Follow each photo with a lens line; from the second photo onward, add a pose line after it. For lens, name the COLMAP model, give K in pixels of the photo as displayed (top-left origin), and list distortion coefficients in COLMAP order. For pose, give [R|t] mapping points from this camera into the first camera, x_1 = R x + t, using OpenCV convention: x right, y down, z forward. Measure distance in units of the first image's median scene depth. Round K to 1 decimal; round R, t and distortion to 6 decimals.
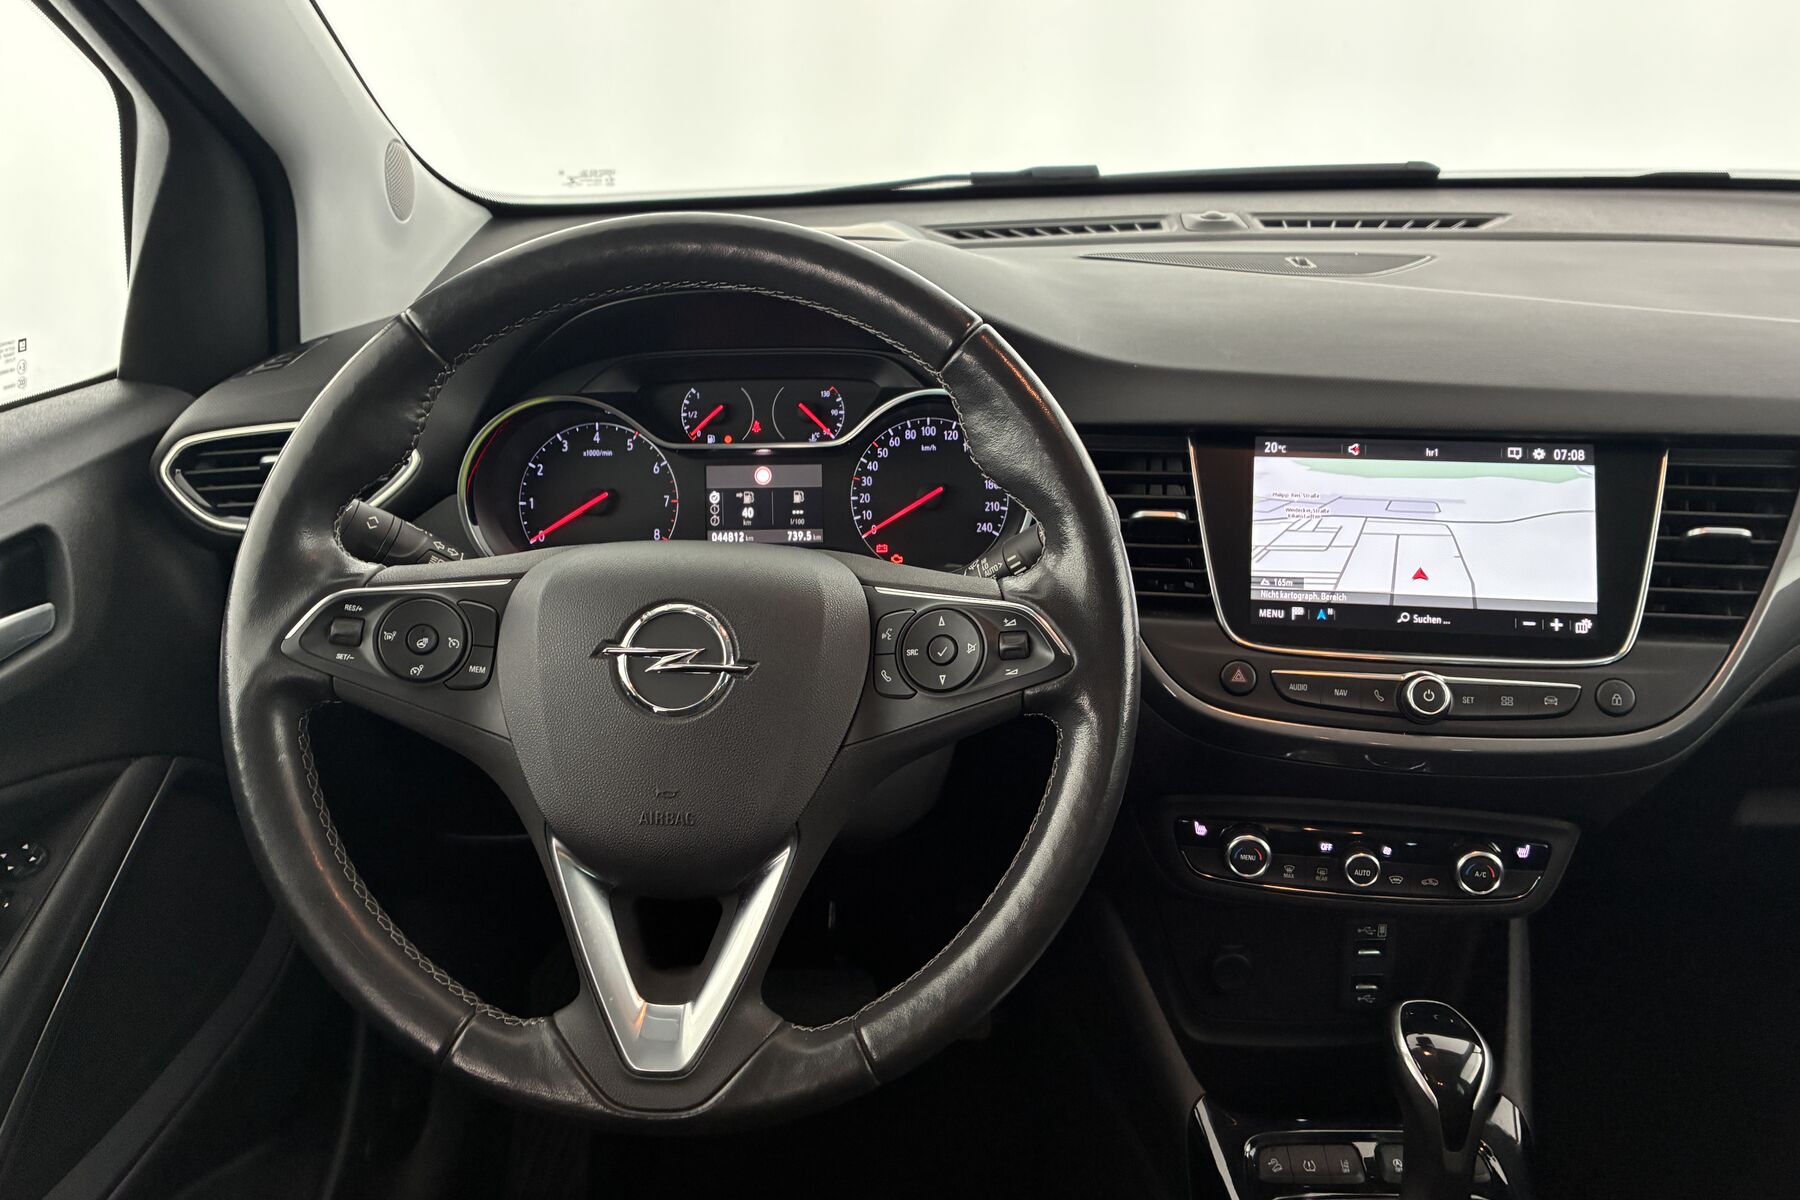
lens RADIAL K [[1410.8, 0, 888.9], [0, 1410.8, 578.1], [0, 0, 1]] dist [0.044946, -0.055600]
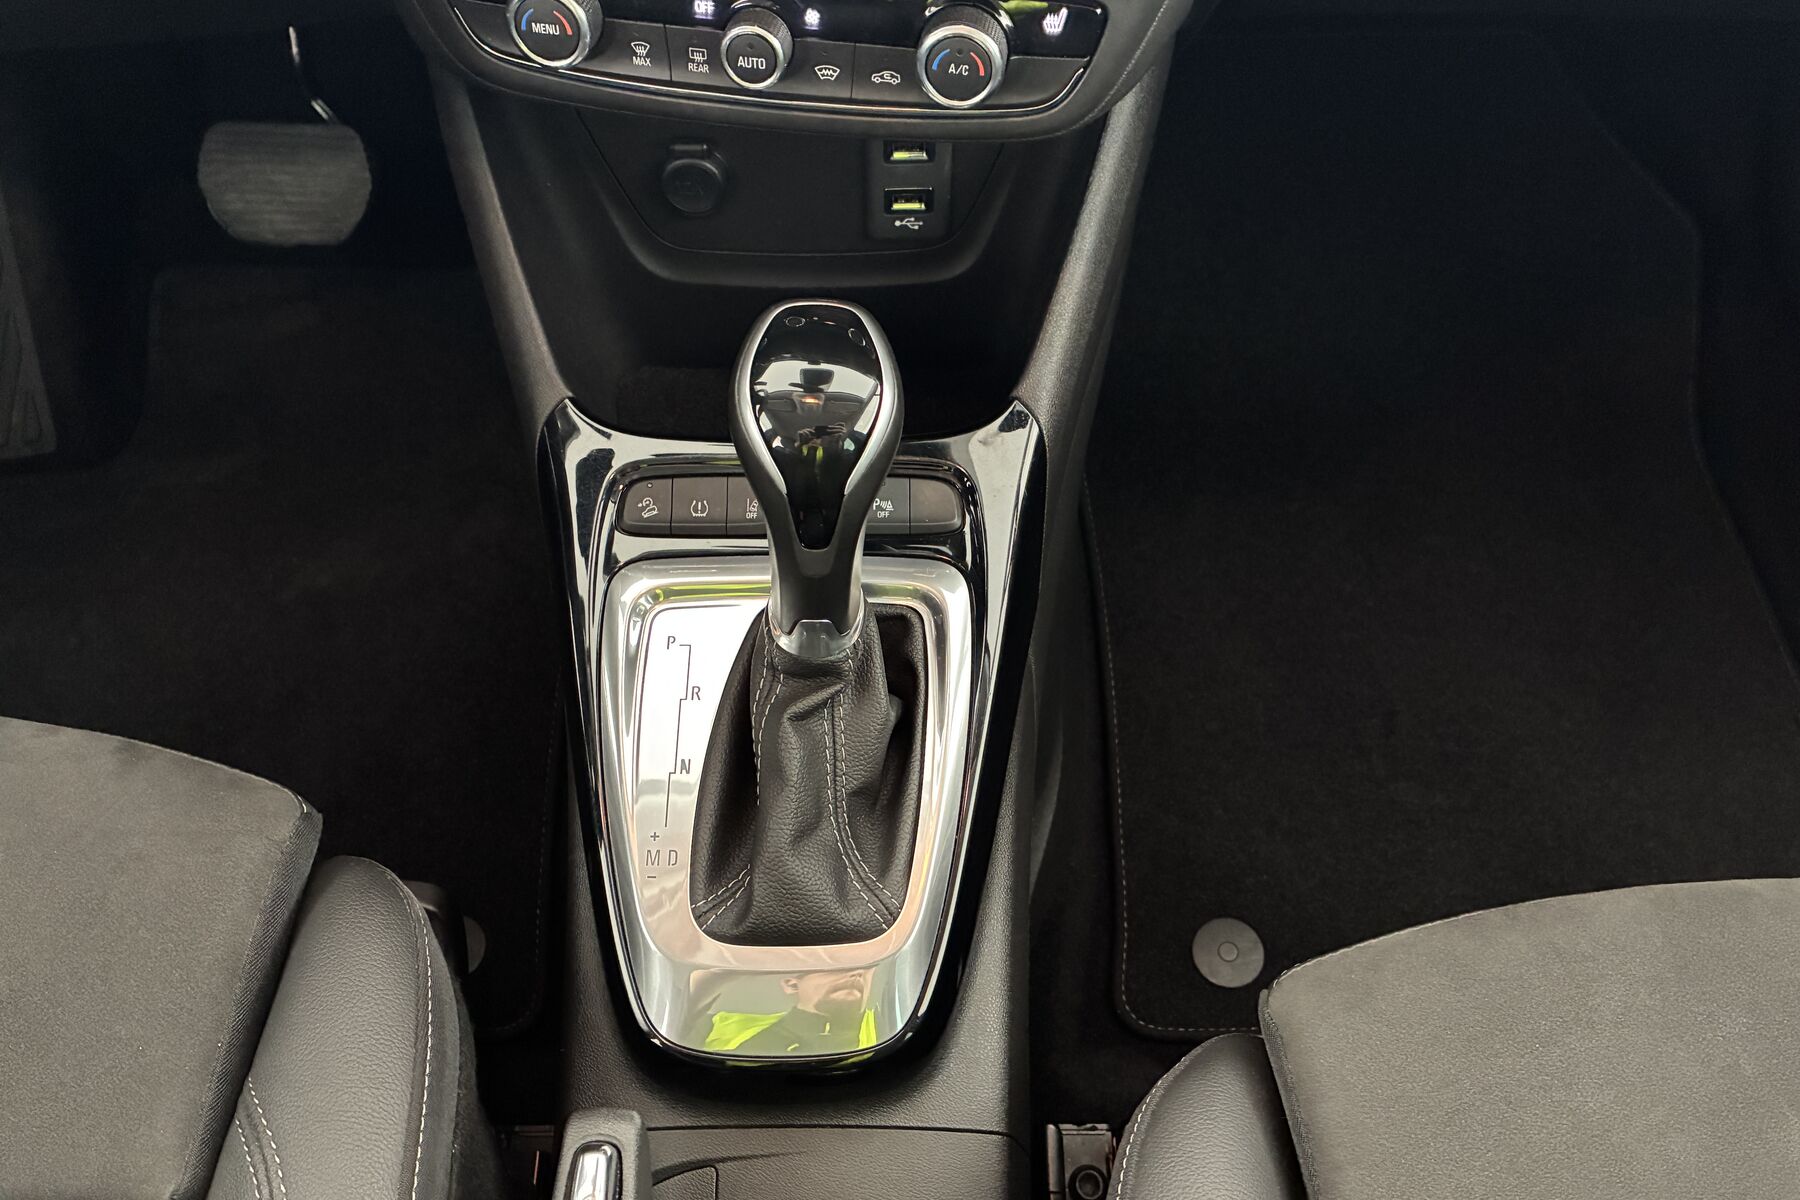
lens RADIAL K [[1410.8, 0, 892.8], [0, 1410.8, 593.1], [0, 0, 1]] dist [0.044946, -0.055600]
pose [[0.999578, -0.003301, 0.028848, 0.370346], [-0.014966, 0.792801, 0.609297, 0.038555], [-0.024881, -0.609472, 0.792417, 0.449724]]
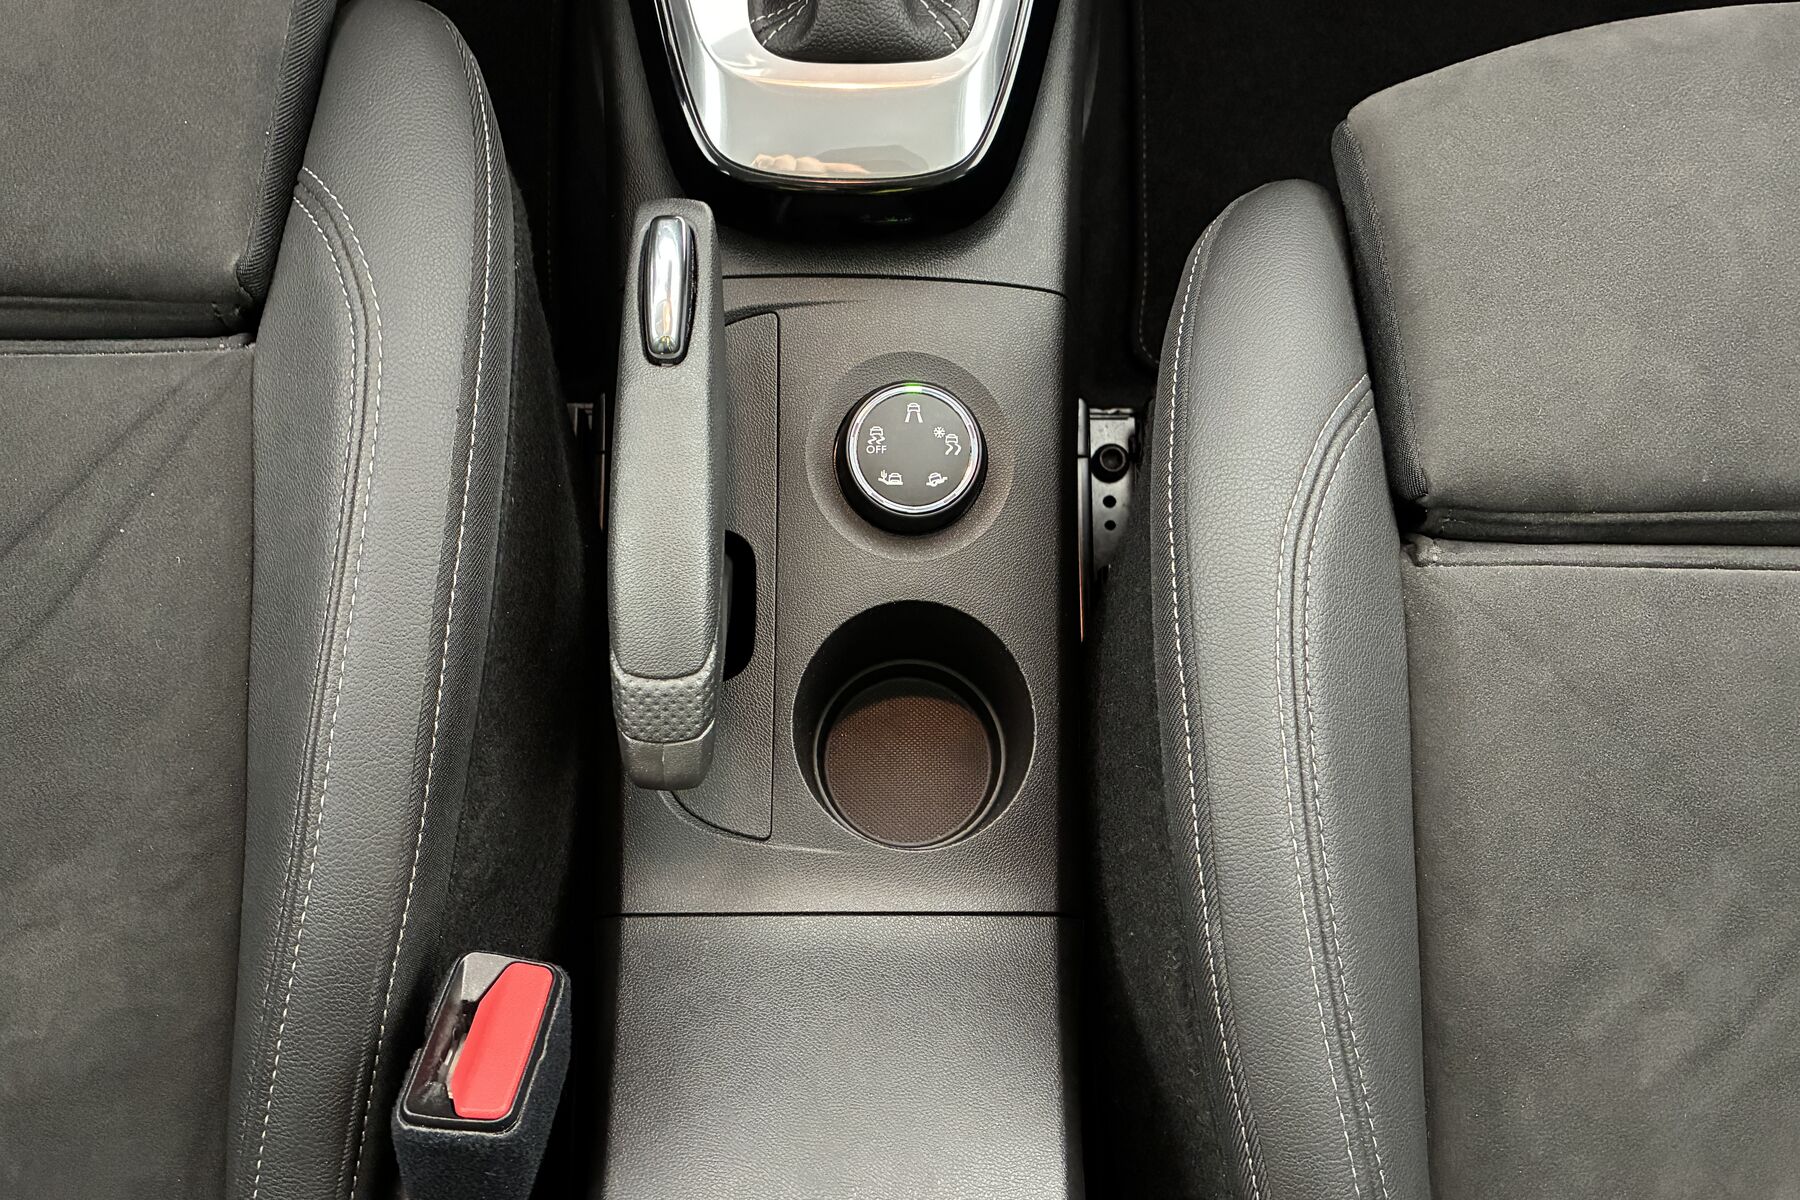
lens RADIAL K [[1410.8, 0, 889.5], [0, 1410.8, 596.1], [0, 0, 1]] dist [0.044946, -0.055600]
pose [[0.998326, -0.006339, 0.057484, 0.322775], [-0.041656, 0.610692, 0.790771, 0.200485], [-0.040118, -0.791842, 0.609406, 0.311133]]
